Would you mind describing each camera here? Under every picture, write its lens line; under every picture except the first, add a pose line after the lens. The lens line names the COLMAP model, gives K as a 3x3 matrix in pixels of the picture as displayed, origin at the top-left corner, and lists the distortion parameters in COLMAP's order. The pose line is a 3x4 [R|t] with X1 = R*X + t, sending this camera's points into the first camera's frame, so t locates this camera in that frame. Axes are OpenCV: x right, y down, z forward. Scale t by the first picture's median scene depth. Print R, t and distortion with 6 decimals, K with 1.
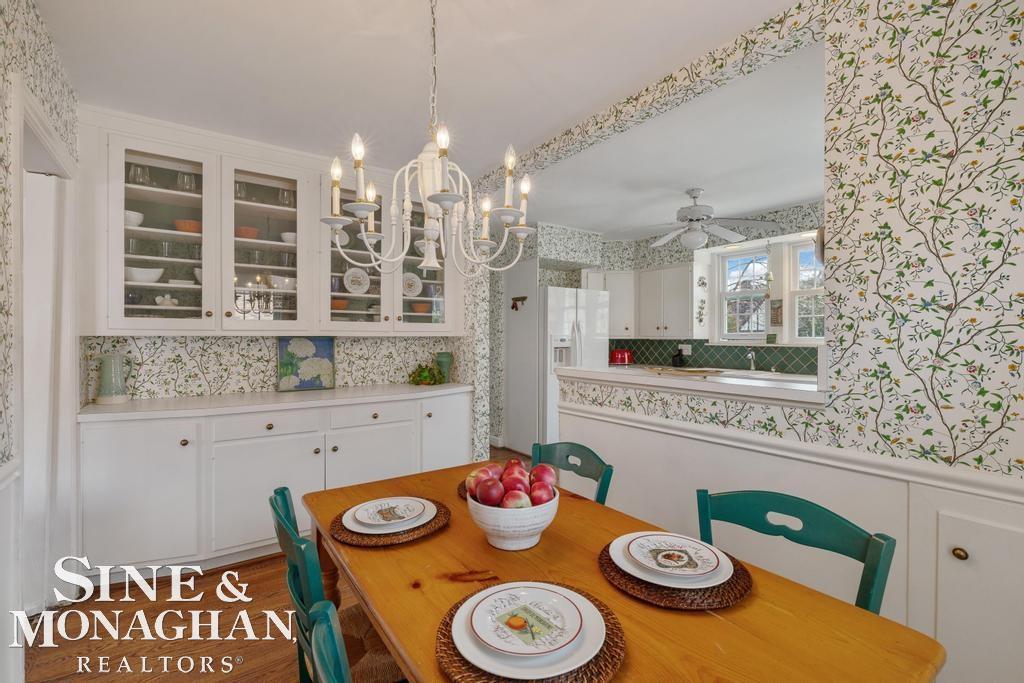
lens RADIAL K [[453.7, 0, 512.0], [0, 453.7, 341.5], [0, 0, 1]] dist [-0.000176, 0.000023]
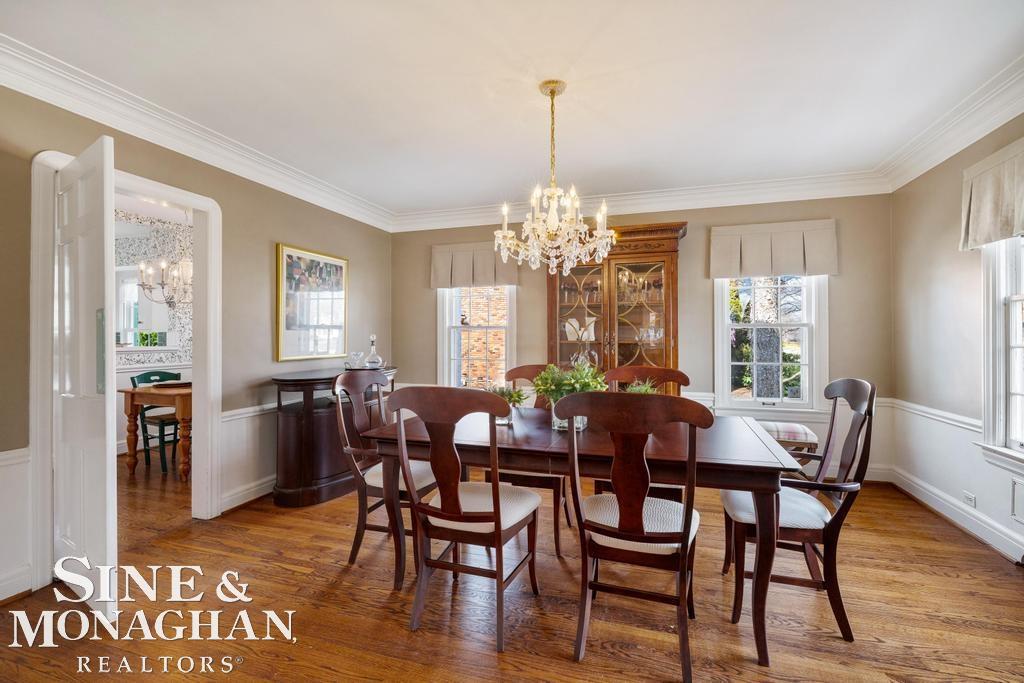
lens RADIAL K [[457.2, 0, 509.9], [0, 457.2, 330.1], [0, 0, 1]] dist [-0.000167, 0.000012]
pose [[-0.597576, 0.009447, 0.801756, -2.287587], [0.006753, 0.999954, -0.006749, 0.021903], [-0.801784, 0.001381, -0.597613, 0.704192]]
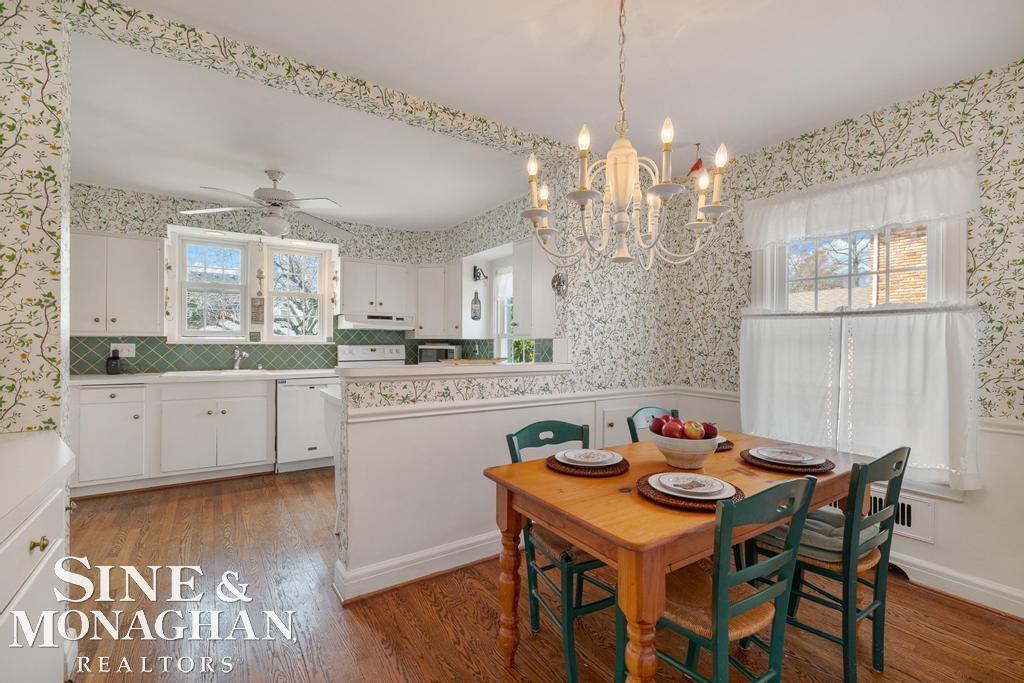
lens RADIAL K [[453.7, 0, 512.0], [0, 453.7, 341.5], [0, 0, 1]] dist [-0.000176, 0.000023]
pose [[0.031838, 0.002550, 0.999490, -0.778941], [0.003091, 0.999992, -0.002650, 0.016882], [-0.999488, 0.003173, 0.031830, 0.789237]]
